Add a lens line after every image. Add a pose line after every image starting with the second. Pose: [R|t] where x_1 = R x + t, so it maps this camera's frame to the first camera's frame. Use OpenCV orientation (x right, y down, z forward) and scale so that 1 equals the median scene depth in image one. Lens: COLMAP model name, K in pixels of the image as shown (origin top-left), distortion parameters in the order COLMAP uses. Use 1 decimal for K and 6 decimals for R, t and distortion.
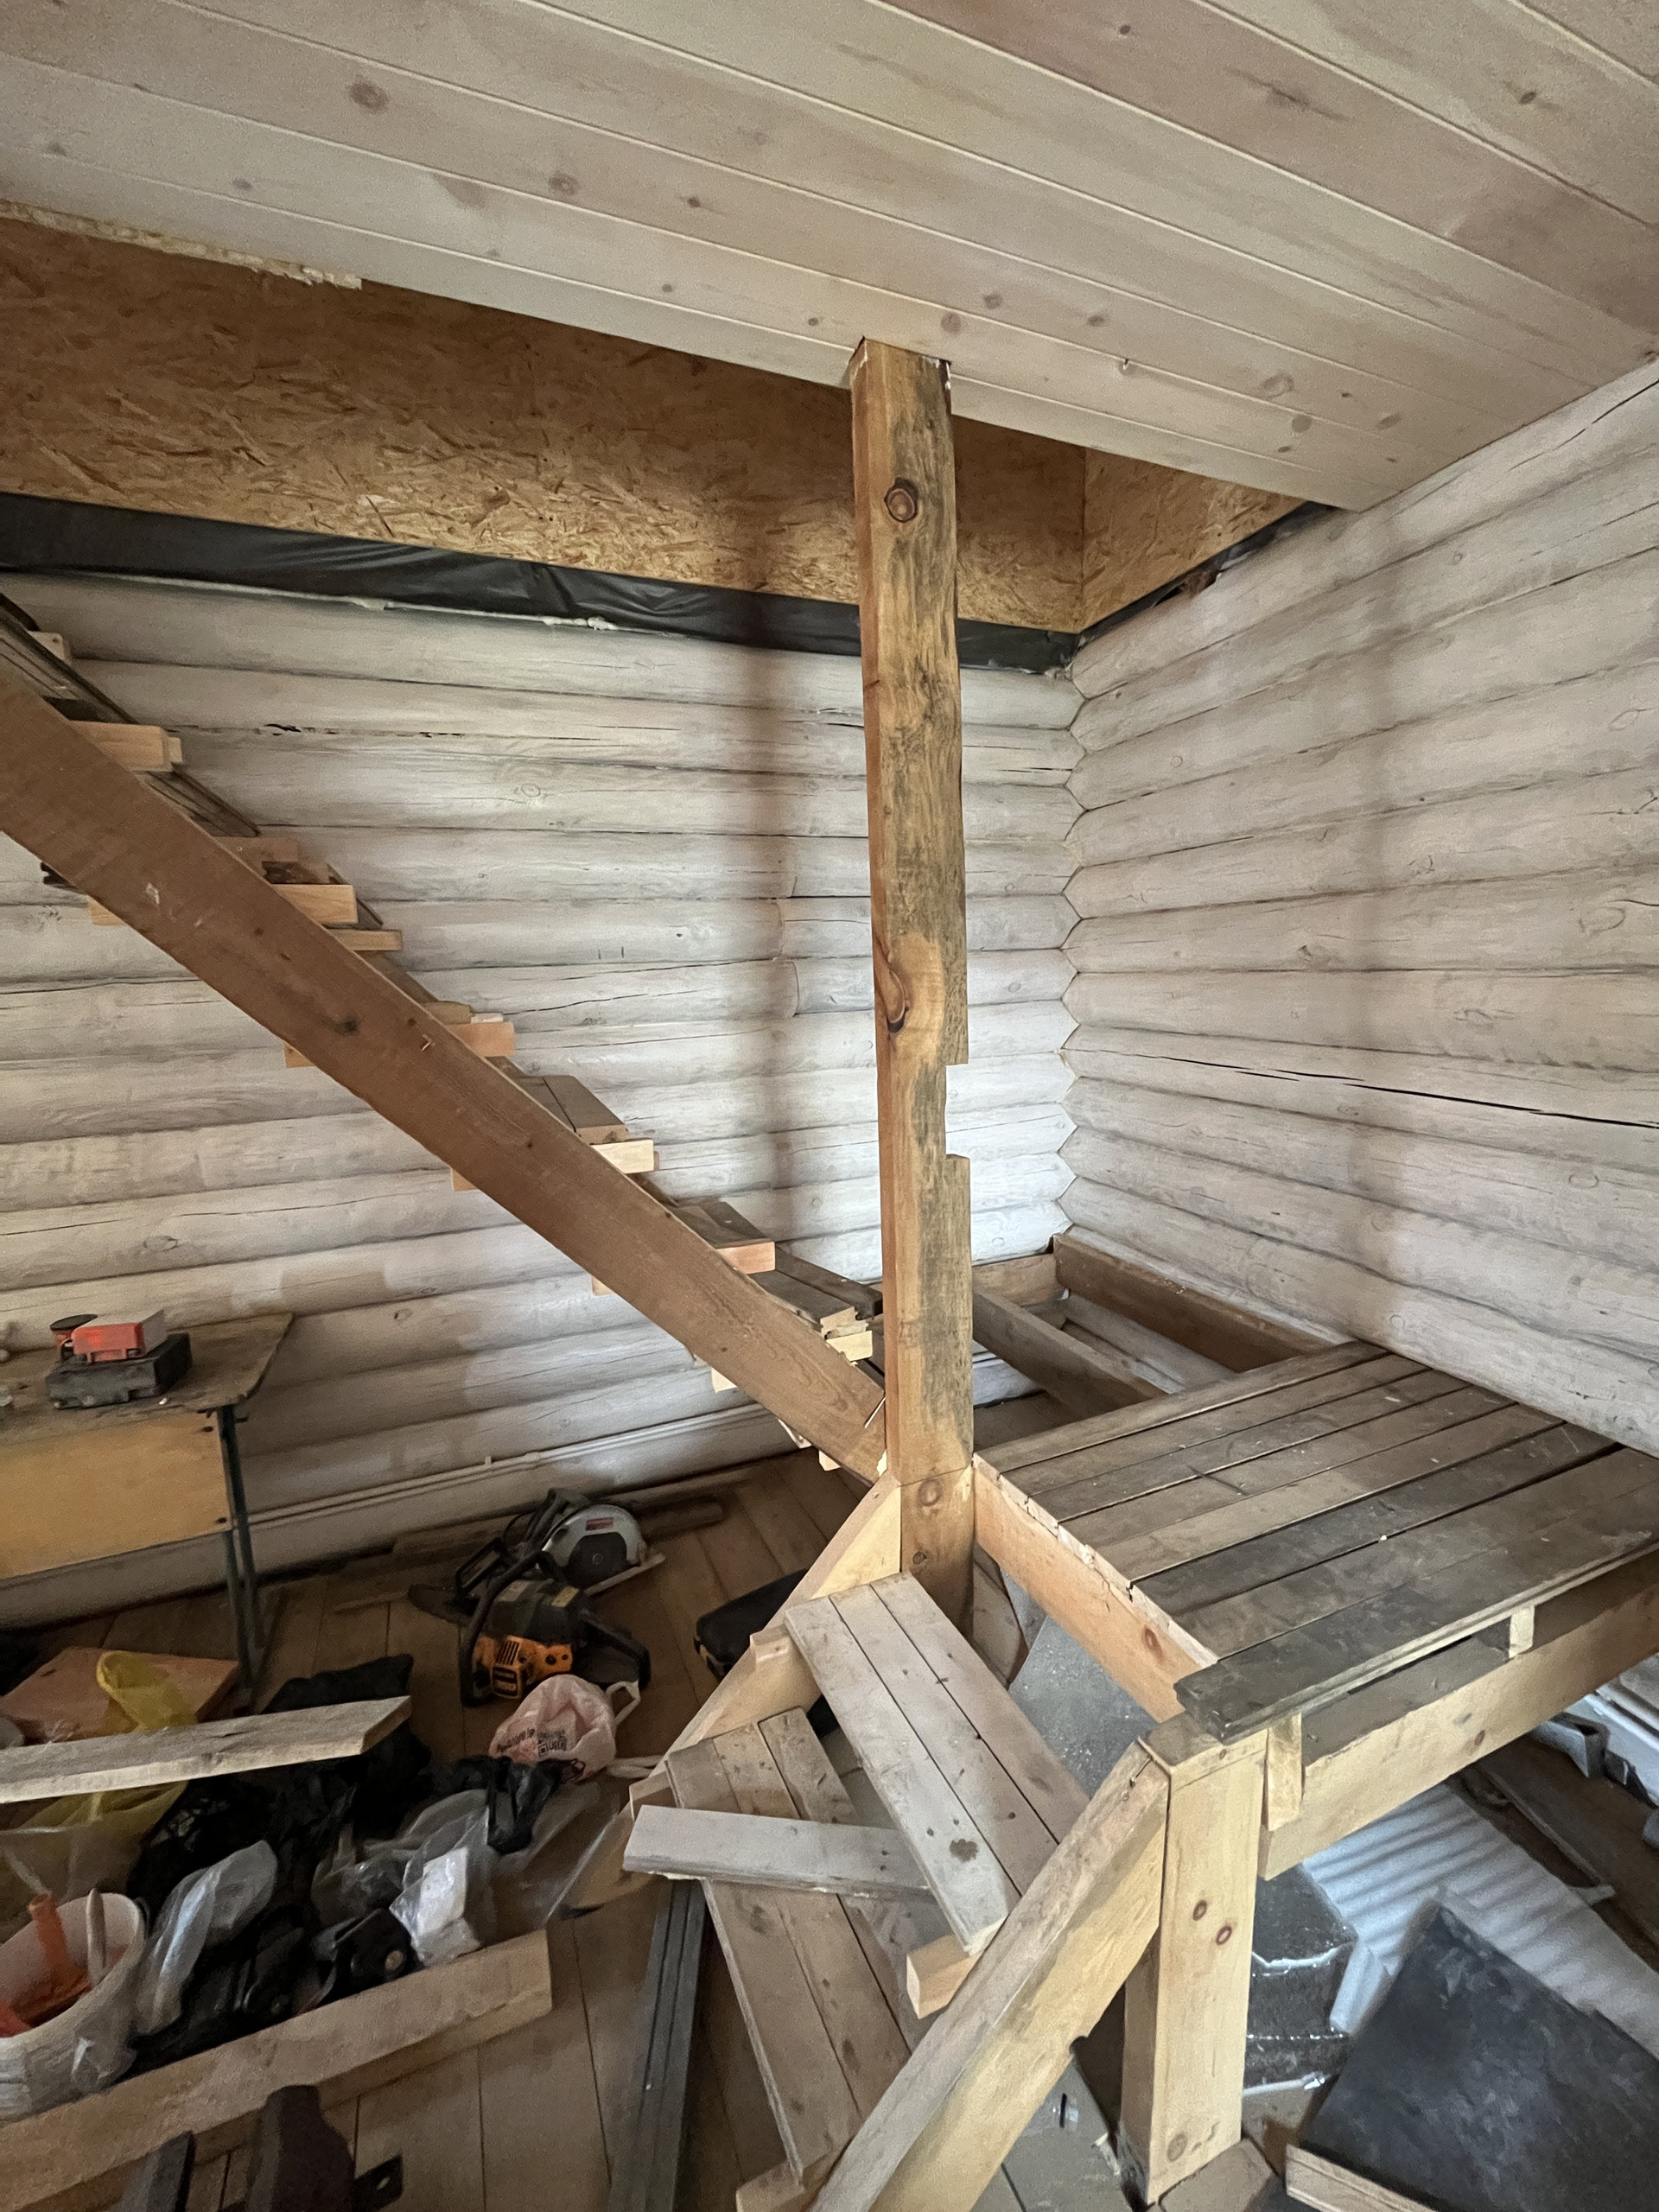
lens RADIAL K [[893.1, 0, 835.4], [0, 893.1, 1098.6], [0, 0, 1]] dist [-0.000934, -0.000245]
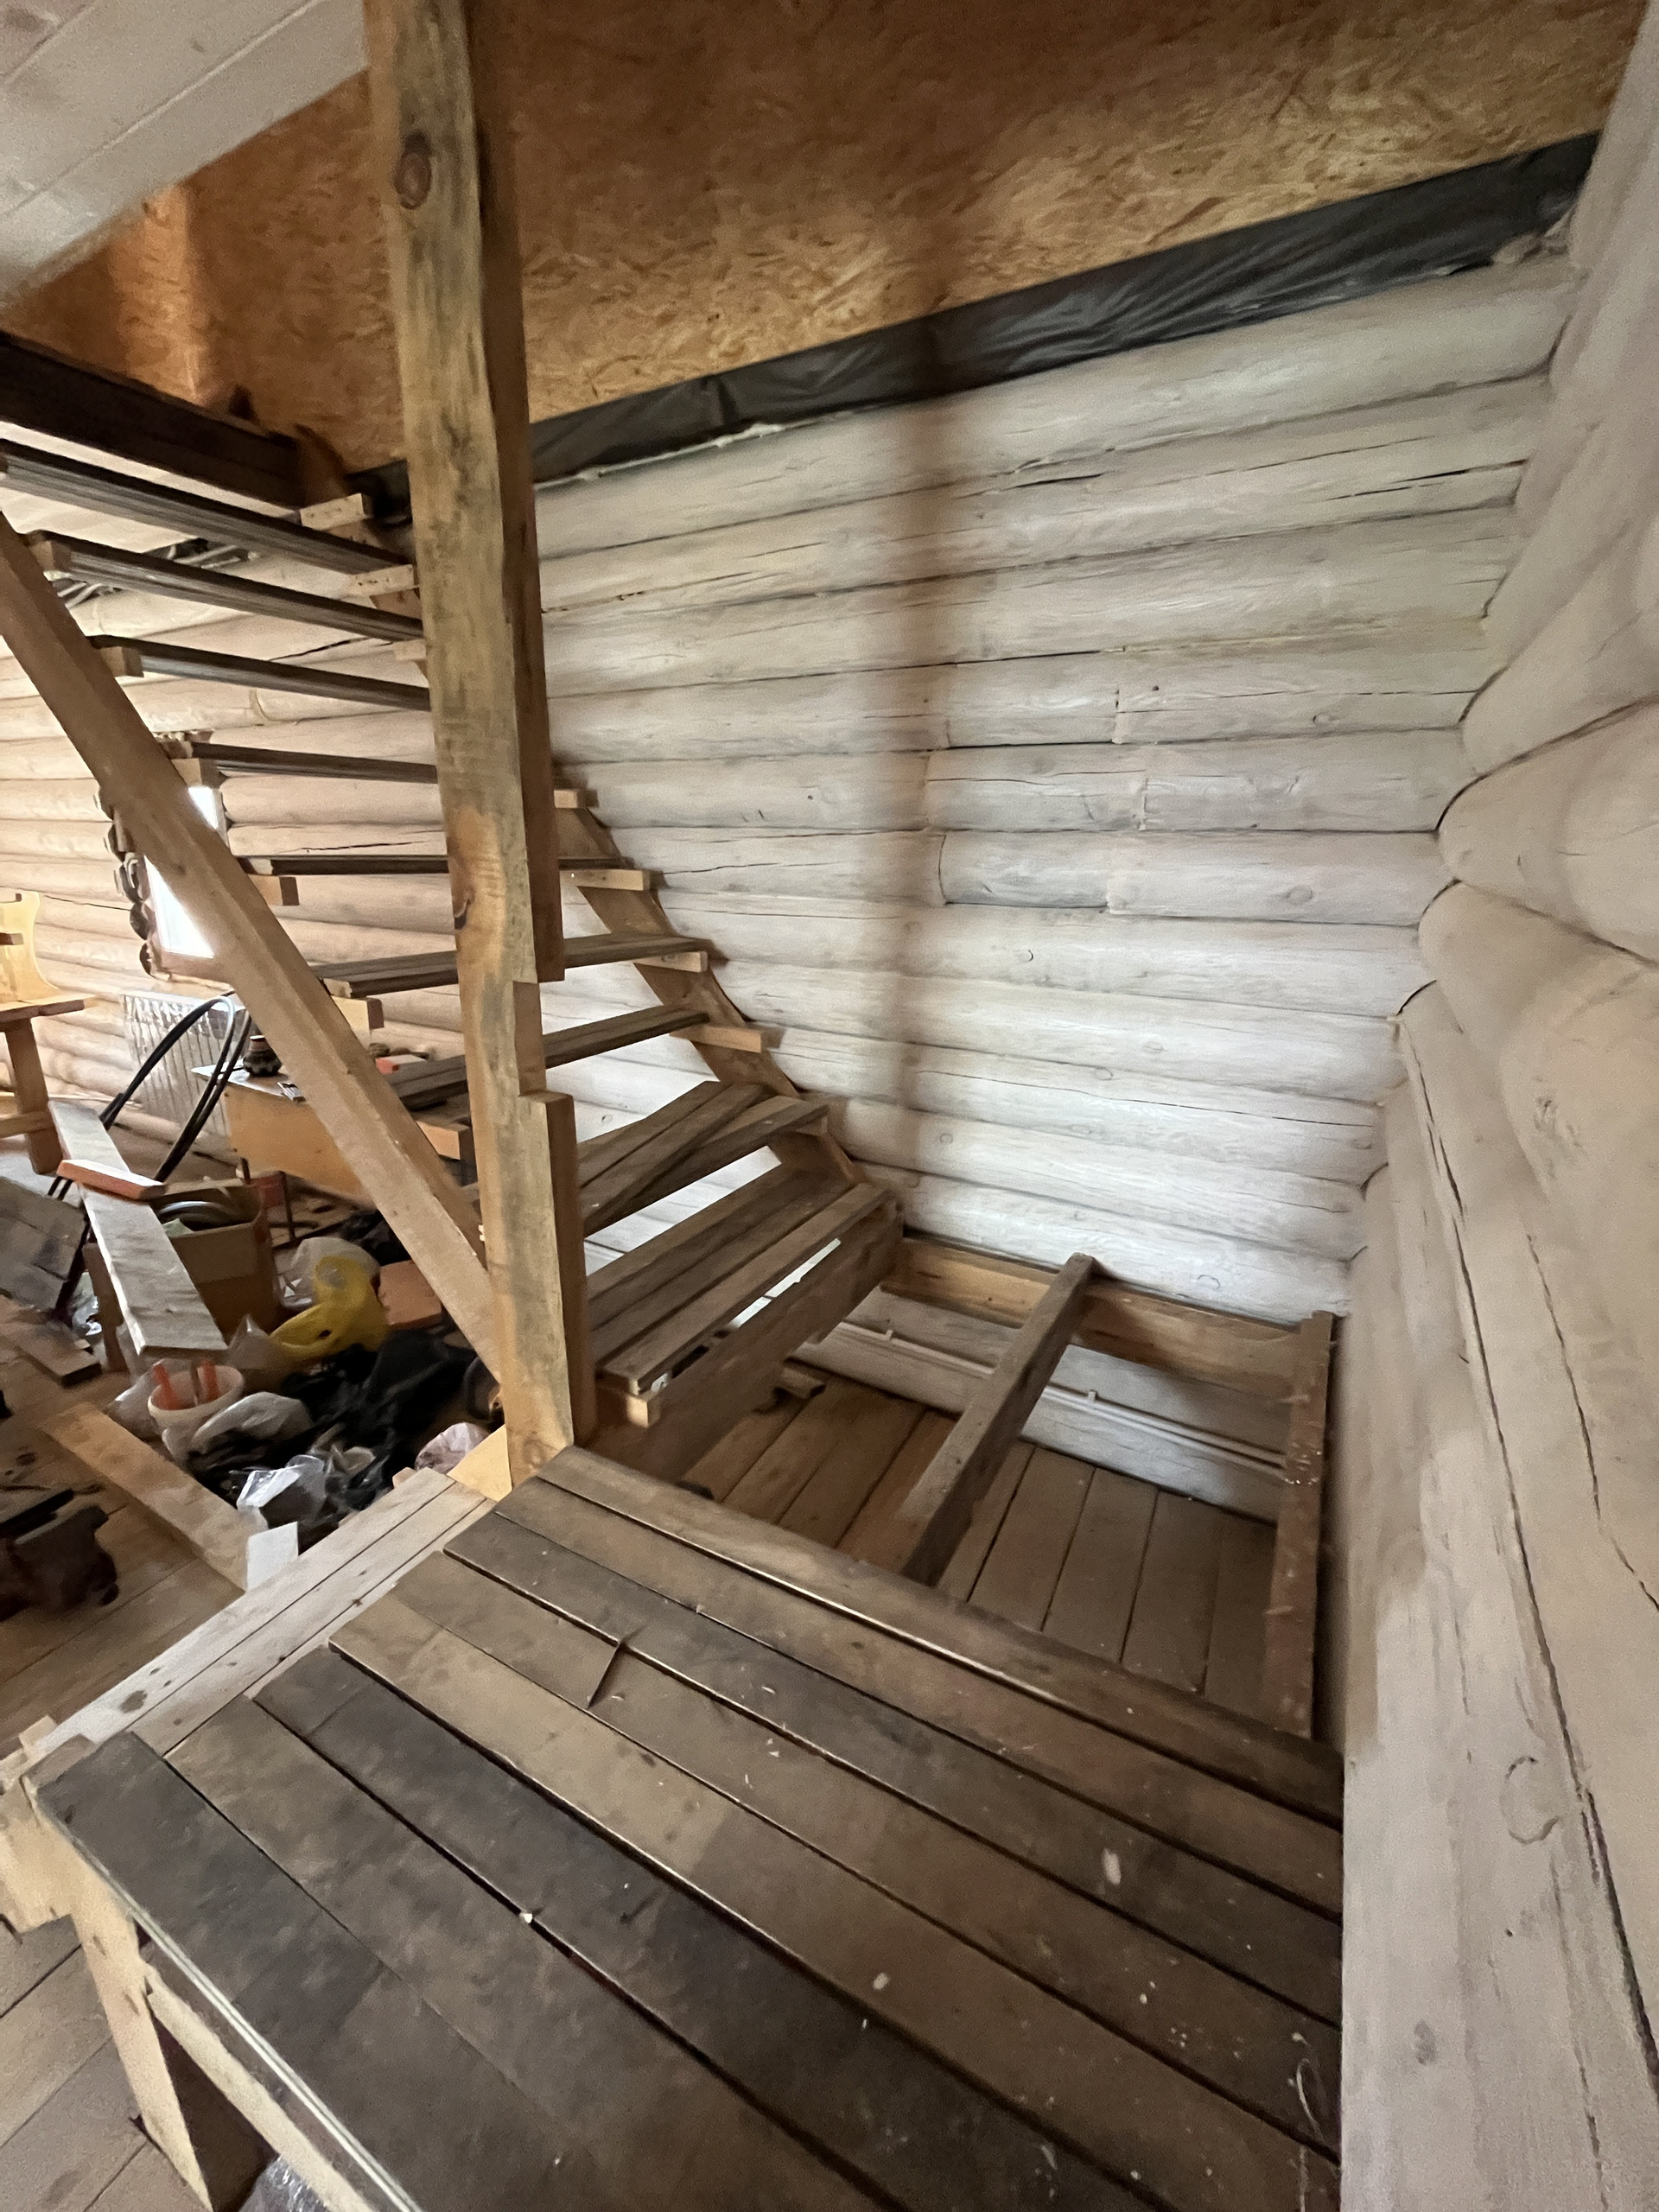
lens RADIAL K [[893.1, 0, 839.0], [0, 893.1, 1099.6], [0, 0, 1]] dist [-0.000934, -0.000245]
pose [[0.621370, 0.265927, -0.737009, 0.844792], [-0.147318, 0.963518, 0.223452, -0.142627], [0.769543, -0.030272, 0.637877, 0.663912]]
